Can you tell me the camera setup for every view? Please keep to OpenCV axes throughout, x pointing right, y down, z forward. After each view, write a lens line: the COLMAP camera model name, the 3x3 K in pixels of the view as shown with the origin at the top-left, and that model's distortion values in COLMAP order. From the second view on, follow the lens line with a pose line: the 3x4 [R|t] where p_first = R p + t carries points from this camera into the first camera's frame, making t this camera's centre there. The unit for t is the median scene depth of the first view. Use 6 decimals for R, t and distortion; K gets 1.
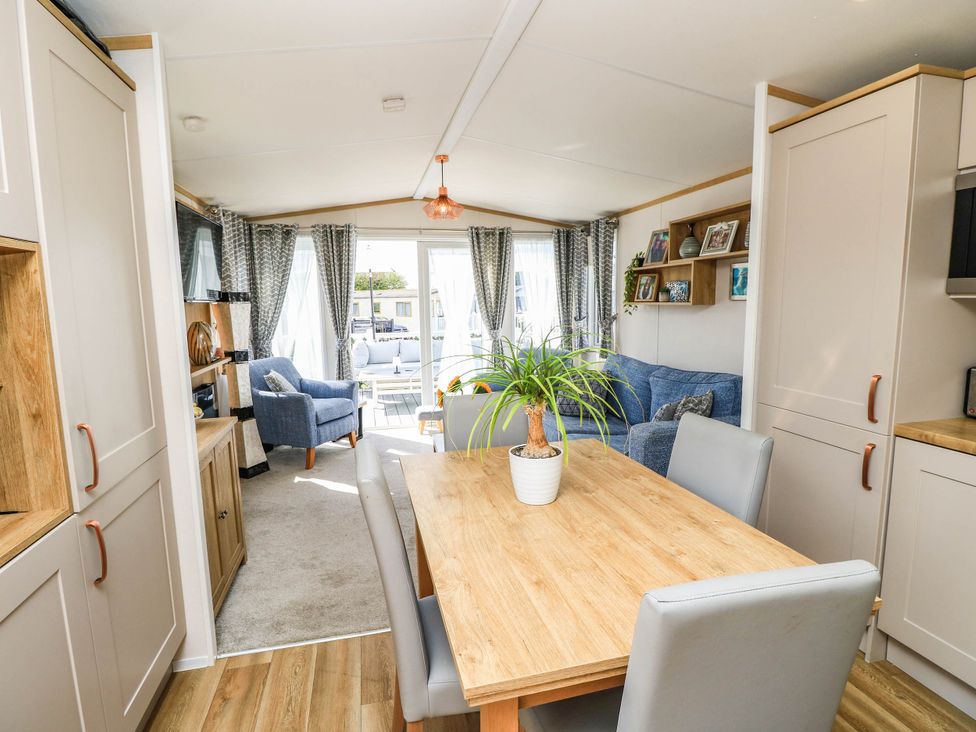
lens RADIAL K [[504.2, 0, 488.0], [0, 504.2, 366.0], [0, 0, 1]] dist [-0.000102, -0.014378]
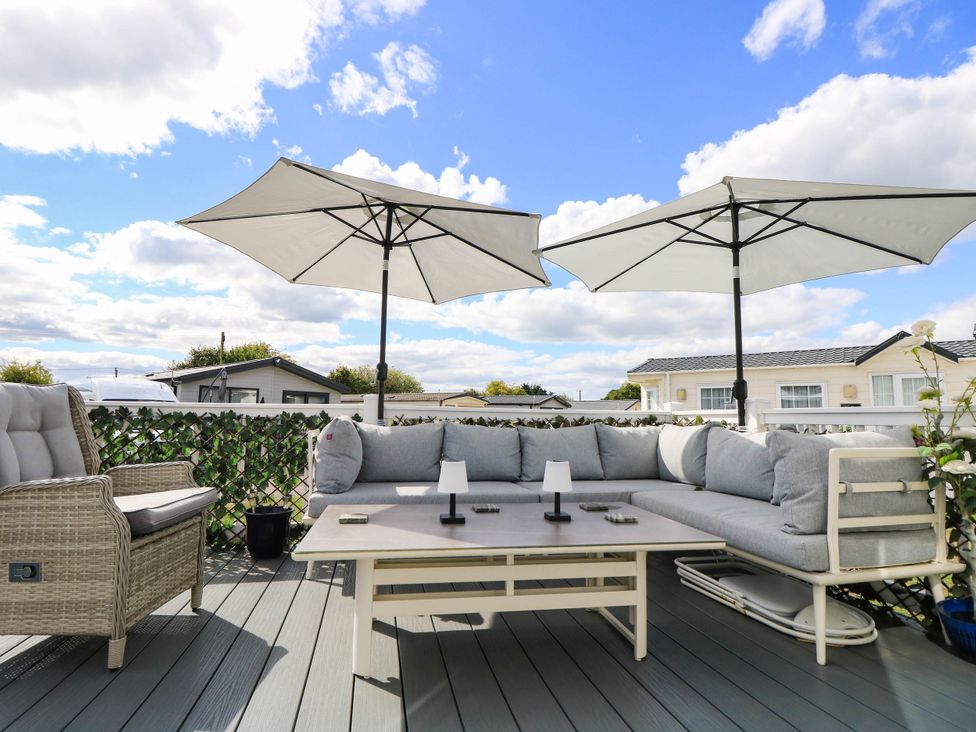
lens RADIAL K [[506.4, 0, 489.9], [0, 506.4, 362.2], [0, 0, 1]] dist [-0.001215, -0.014247]
pose [[0.999342, 0.029652, -0.020872, -0.224526], [-0.033748, 0.971110, -0.236232, -0.007894], [0.013265, 0.236781, 0.971472, 1.020996]]
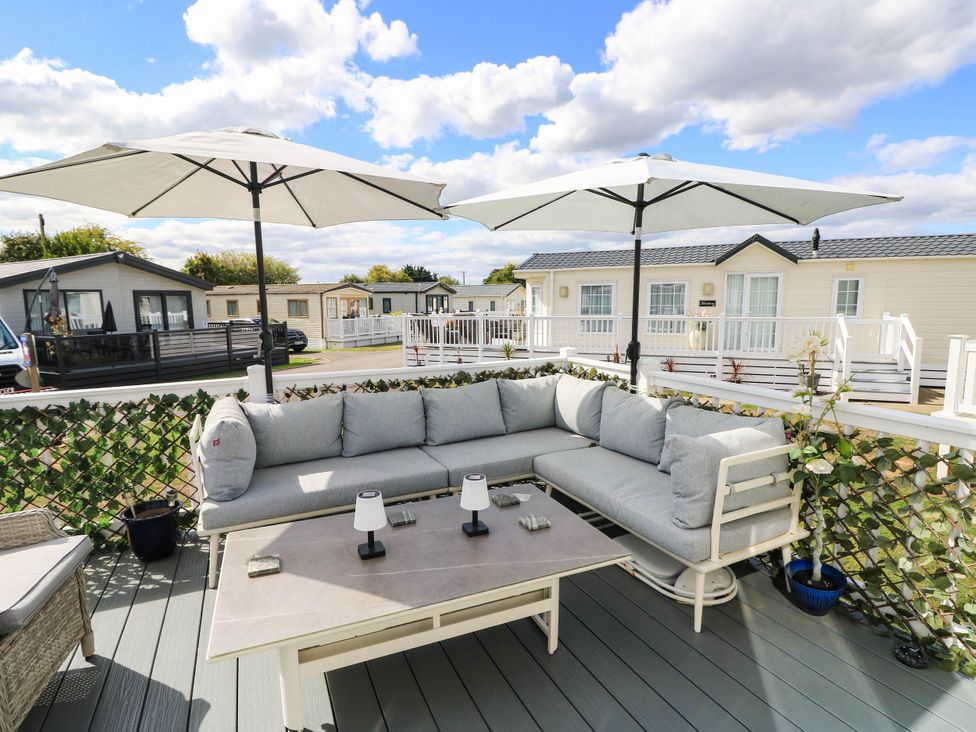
lens RADIAL K [[504.2, 0, 488.0], [0, 504.2, 366.0], [0, 0, 1]] dist [-0.000102, -0.014378]
pose [[0.978927, -0.018654, 0.203356, -0.247081], [0.018492, 0.999825, 0.002699, -0.122257], [-0.203370, 0.001119, 0.979101, 1.038948]]
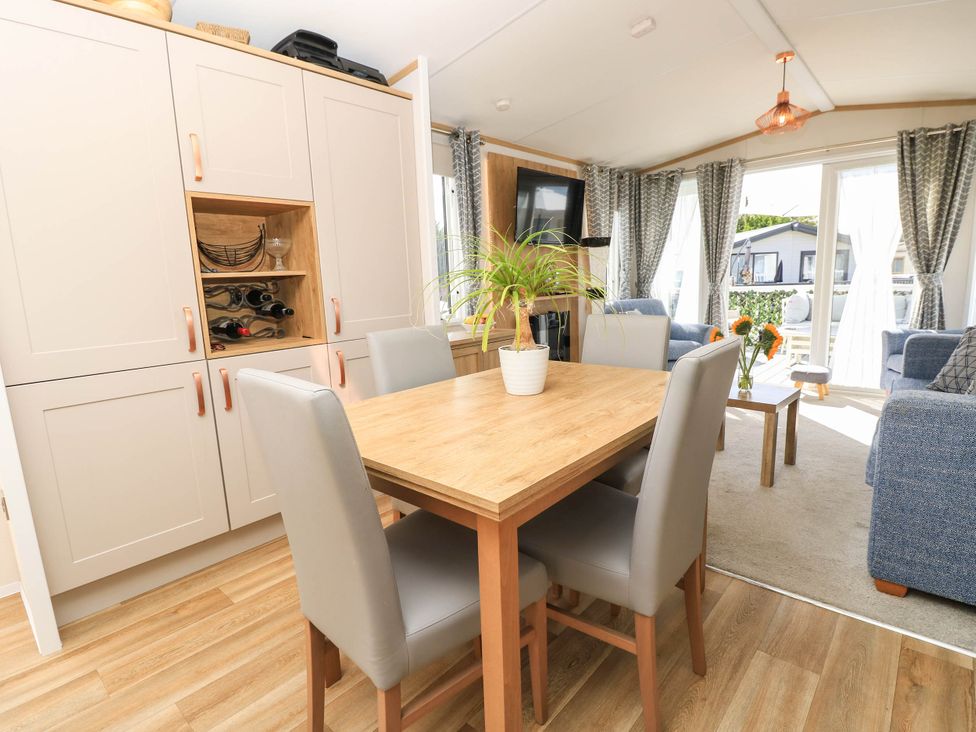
lens RADIAL K [[504.2, 0, 488.0], [0, 504.2, 366.0], [0, 0, 1]] dist [-0.000102, -0.014378]
pose [[0.564811, 0.138975, -0.813434, 0.274907], [-0.076680, 0.990291, 0.115948, 0.025666], [0.821650, -0.003115, 0.569983, 0.092900]]
